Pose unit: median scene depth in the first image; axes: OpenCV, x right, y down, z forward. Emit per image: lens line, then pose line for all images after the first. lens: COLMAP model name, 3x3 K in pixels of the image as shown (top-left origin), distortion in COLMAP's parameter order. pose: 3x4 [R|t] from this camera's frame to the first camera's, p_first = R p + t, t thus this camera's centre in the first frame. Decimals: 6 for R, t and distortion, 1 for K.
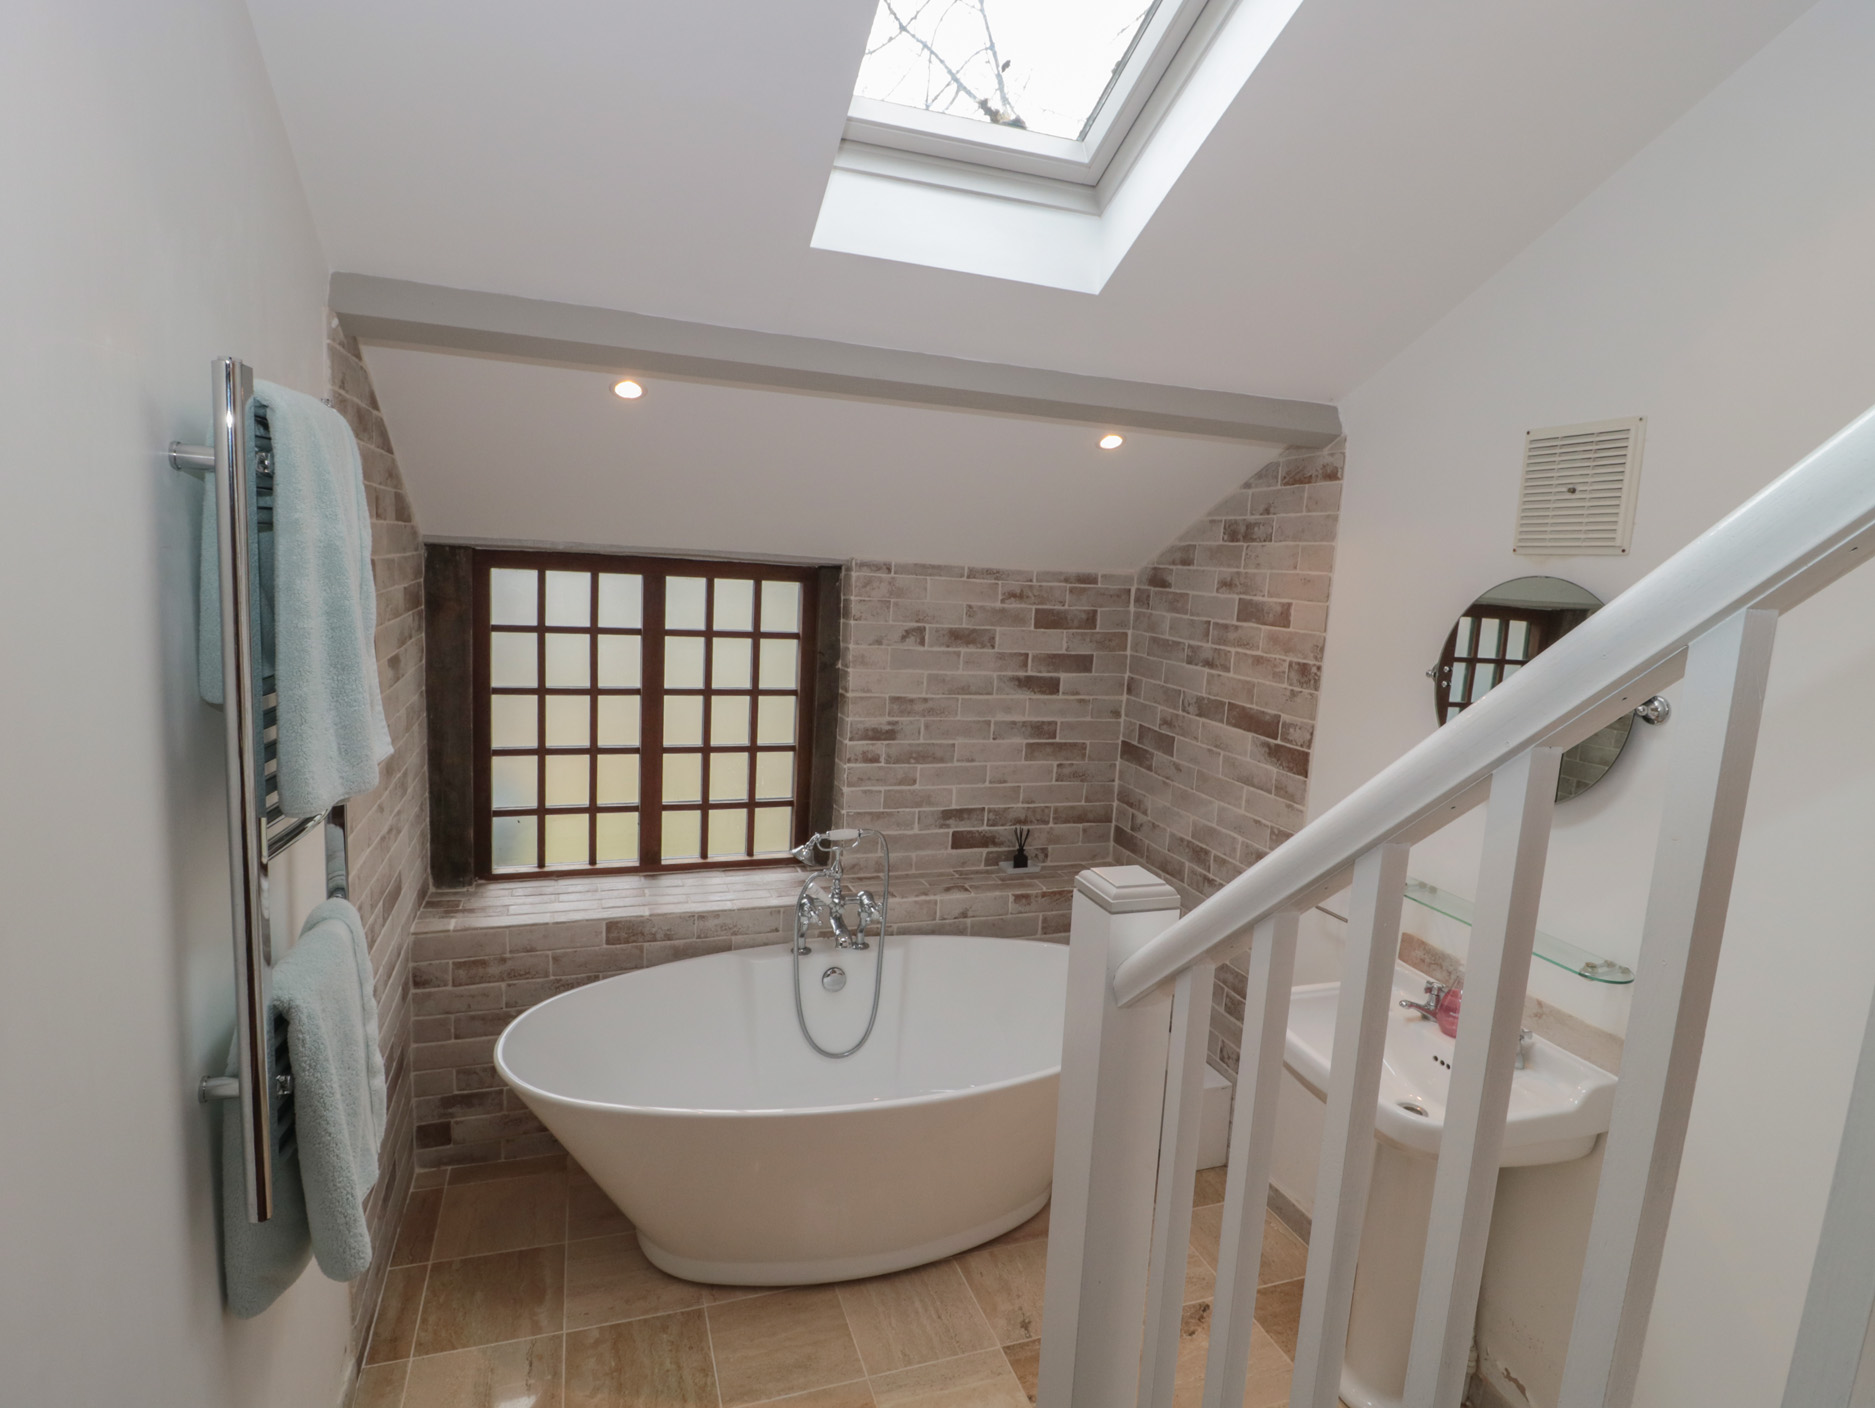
lens RADIAL K [[991.4, 0, 940.0], [0, 991.4, 698.0], [0, 0, 1]] dist [0.001226, -0.013484]
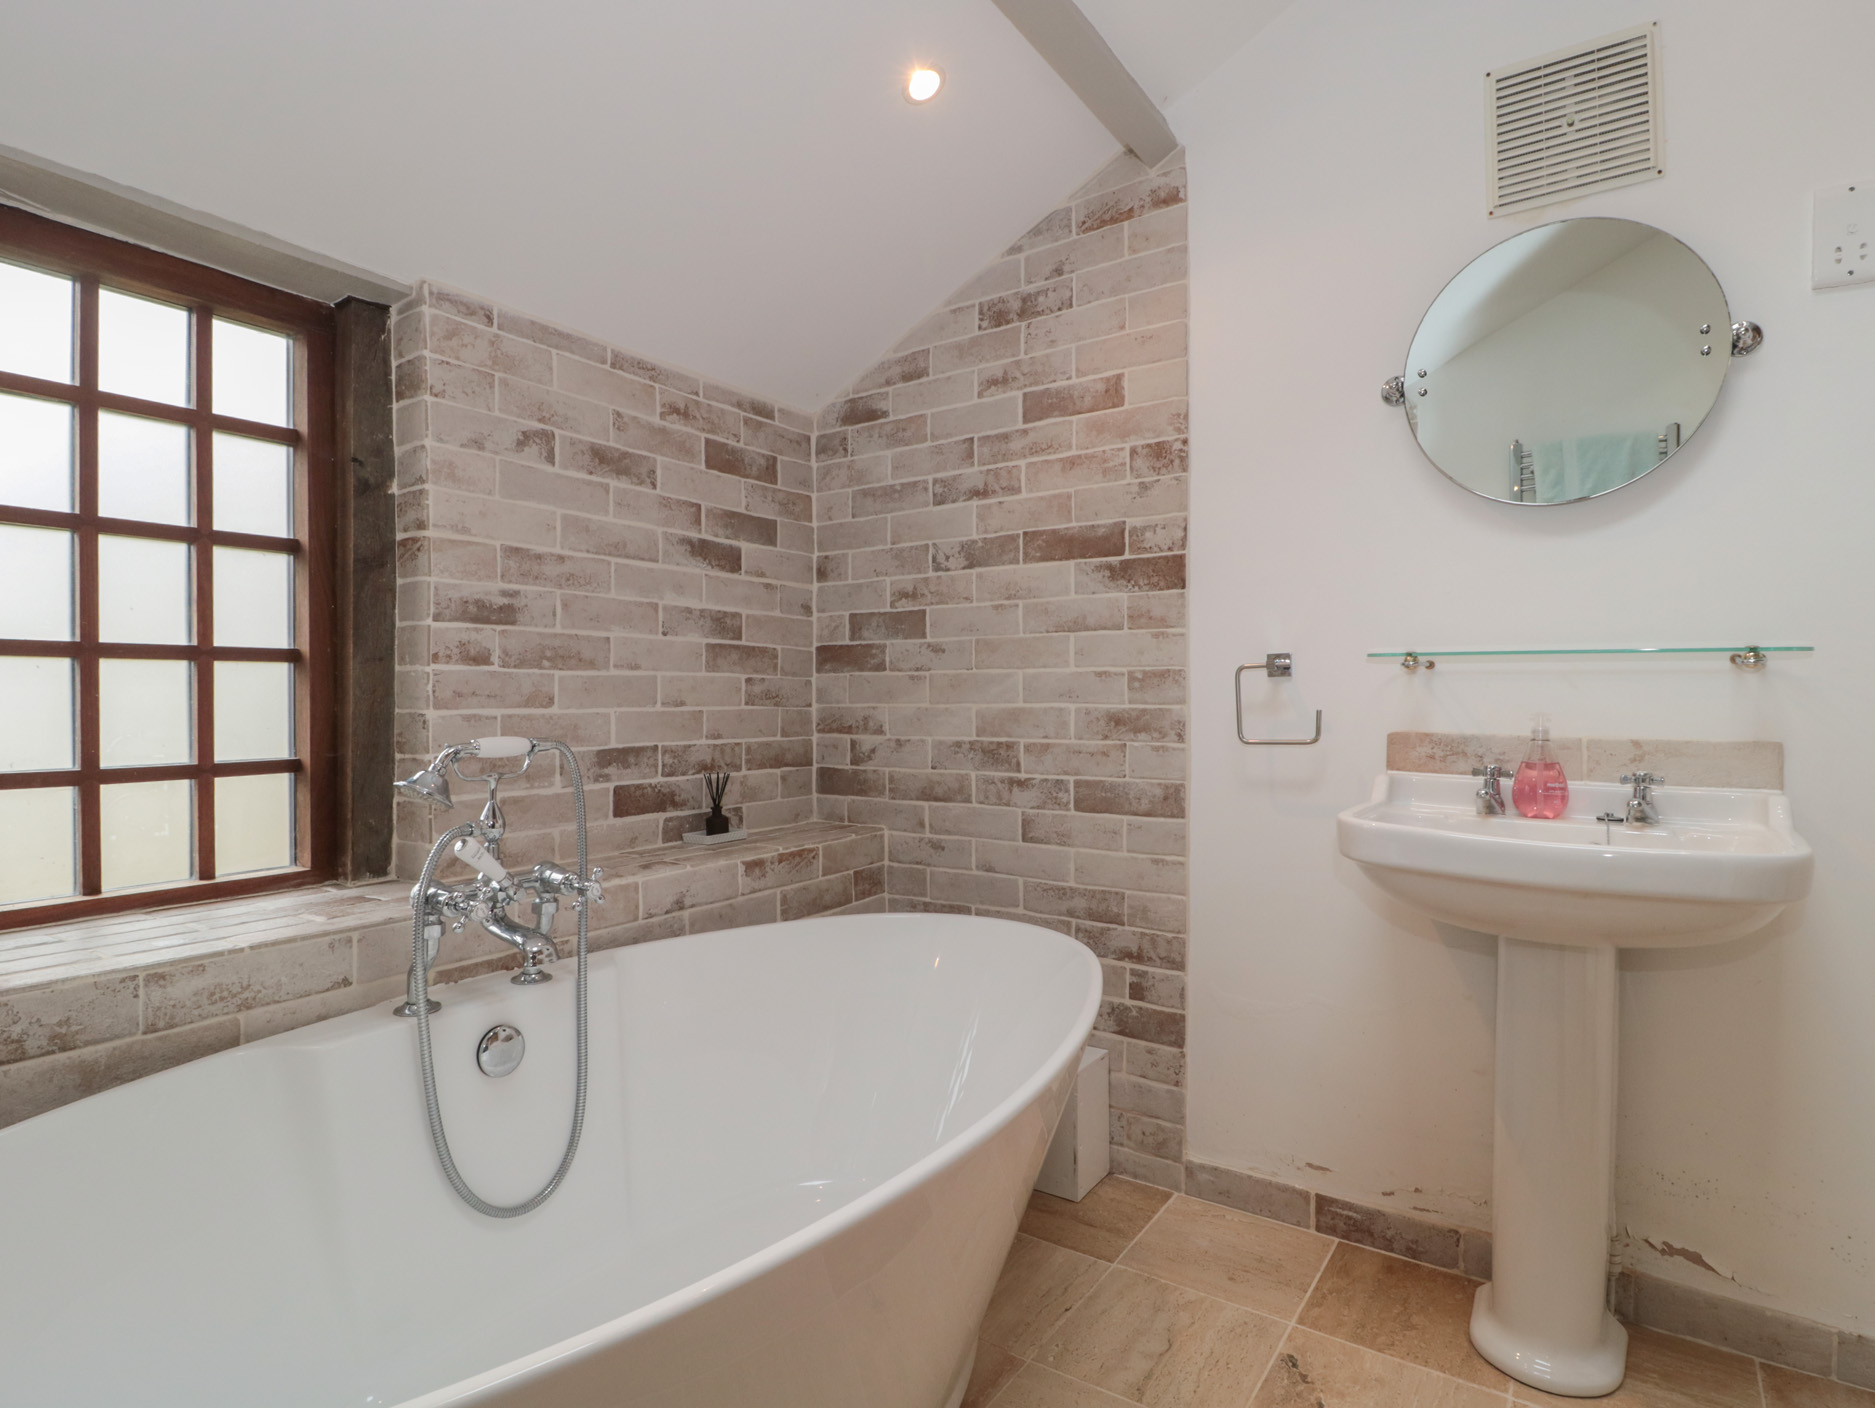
lens RADIAL K [[991.4, 0, 940.0], [0, 991.4, 698.0], [0, 0, 1]] dist [0.001226, -0.013484]
pose [[0.807184, -0.062813, 0.586949, -0.185494], [0.127995, 0.989291, -0.070151, 0.155473], [-0.576257, 0.131751, 0.806579, 0.411365]]
